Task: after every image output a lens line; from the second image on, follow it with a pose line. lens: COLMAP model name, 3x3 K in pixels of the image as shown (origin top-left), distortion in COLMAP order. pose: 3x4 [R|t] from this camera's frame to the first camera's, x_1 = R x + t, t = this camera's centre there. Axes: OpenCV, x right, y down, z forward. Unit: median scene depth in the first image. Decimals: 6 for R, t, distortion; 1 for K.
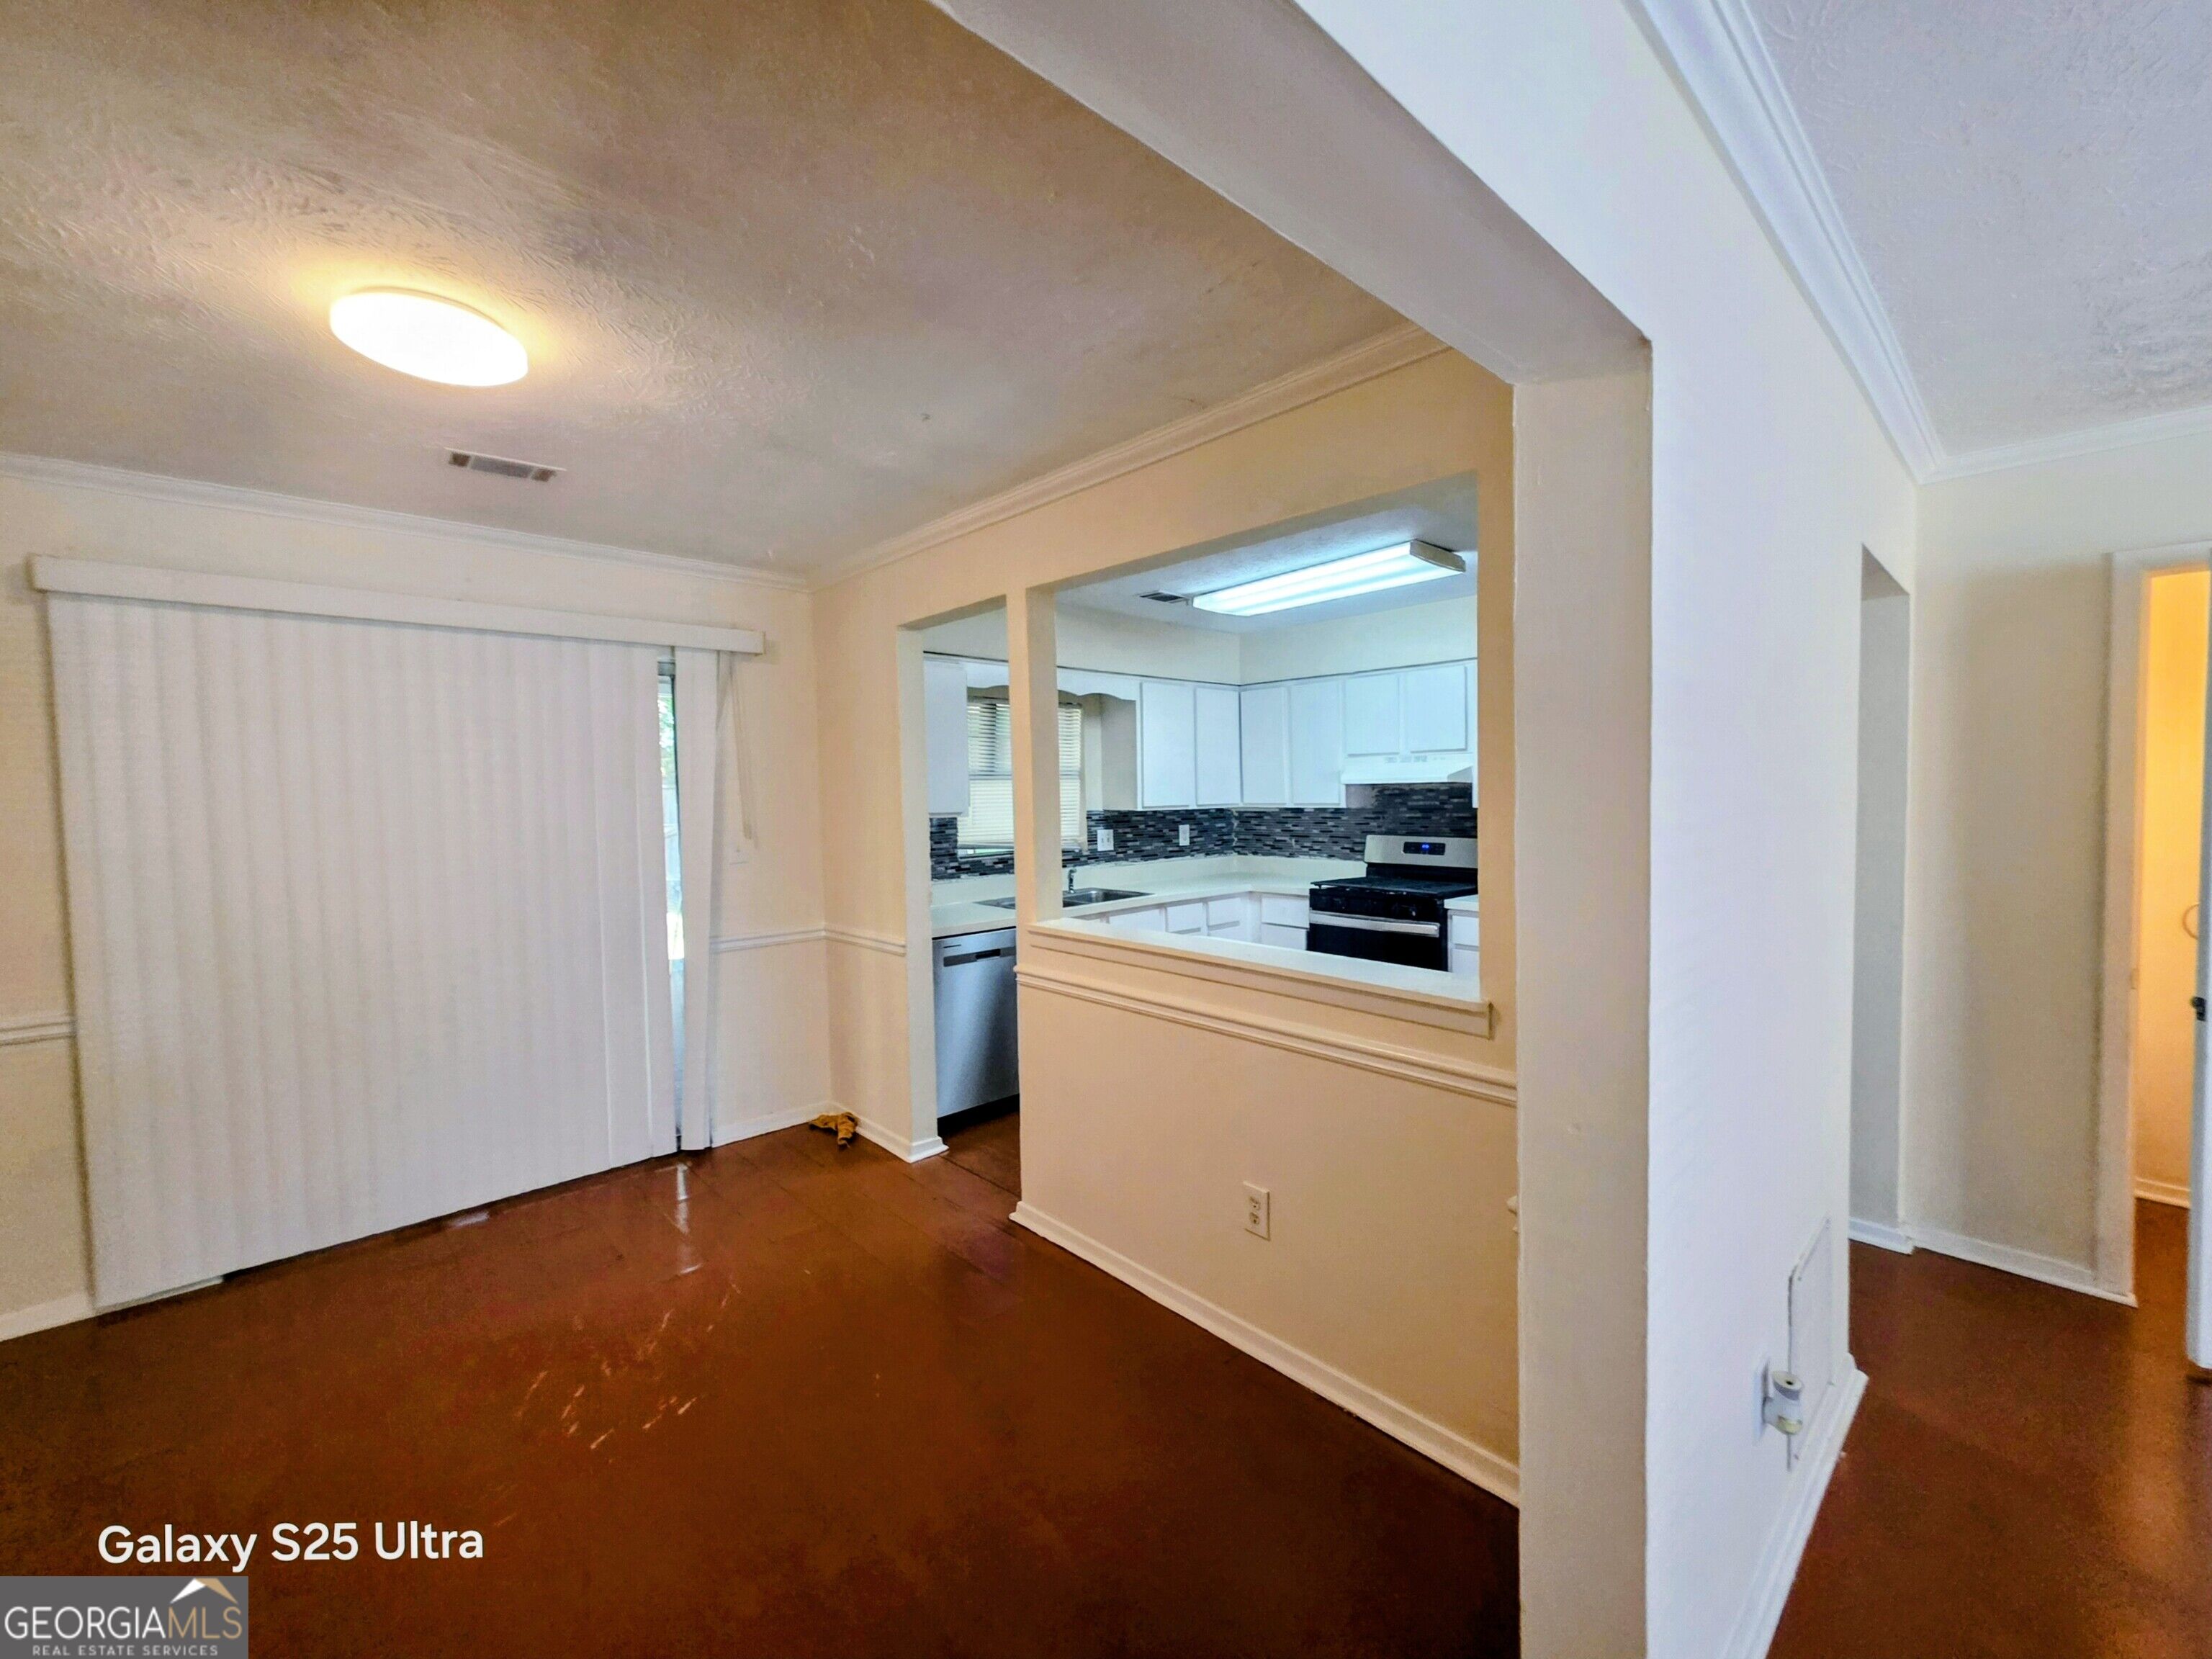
lens RADIAL K [[900.8, 0, 1106.0], [0, 900.8, 829.5], [0, 0, 1]] dist [0.000470, 0.000047]
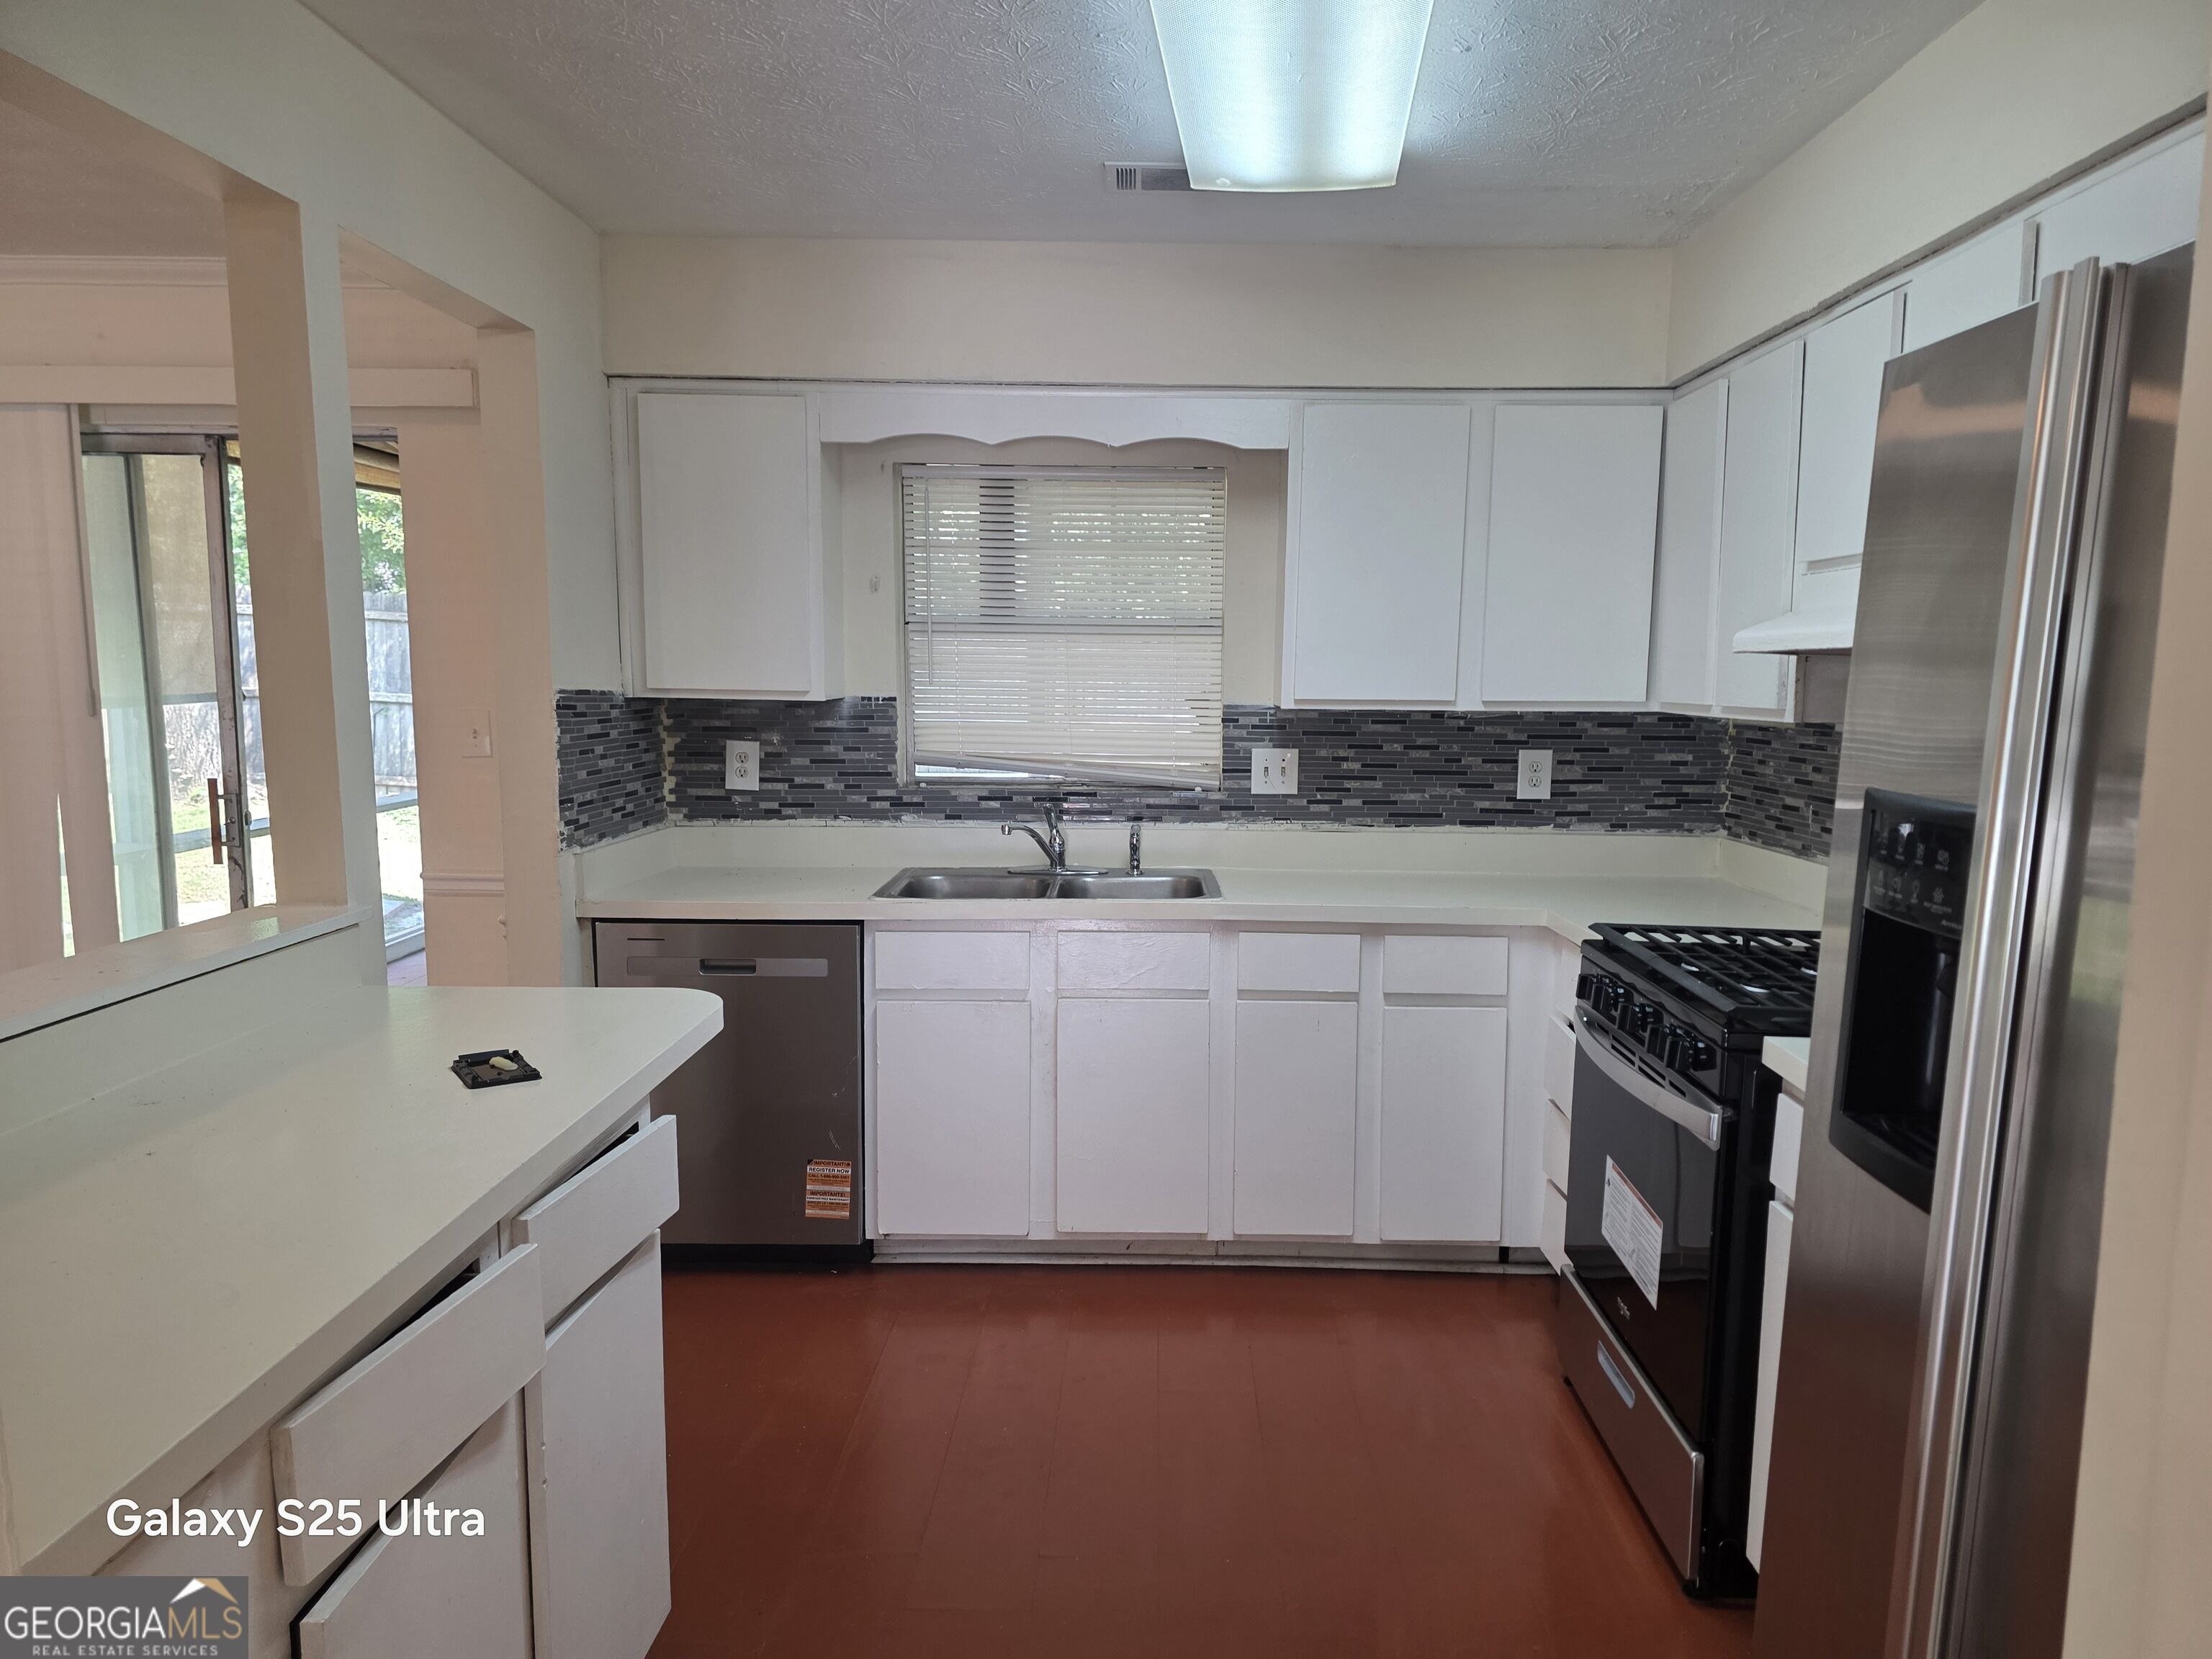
lens RADIAL K [[1517.7, 0, 1115.8], [0, 1517.7, 835.2], [0, 0, 1]] dist [0.098416, -0.100237]
pose [[0.724821, 0.097009, -0.682073, 0.466269], [-0.053187, 0.994961, 0.084990, -0.016854], [0.686881, -0.025325, 0.726329, 0.387117]]
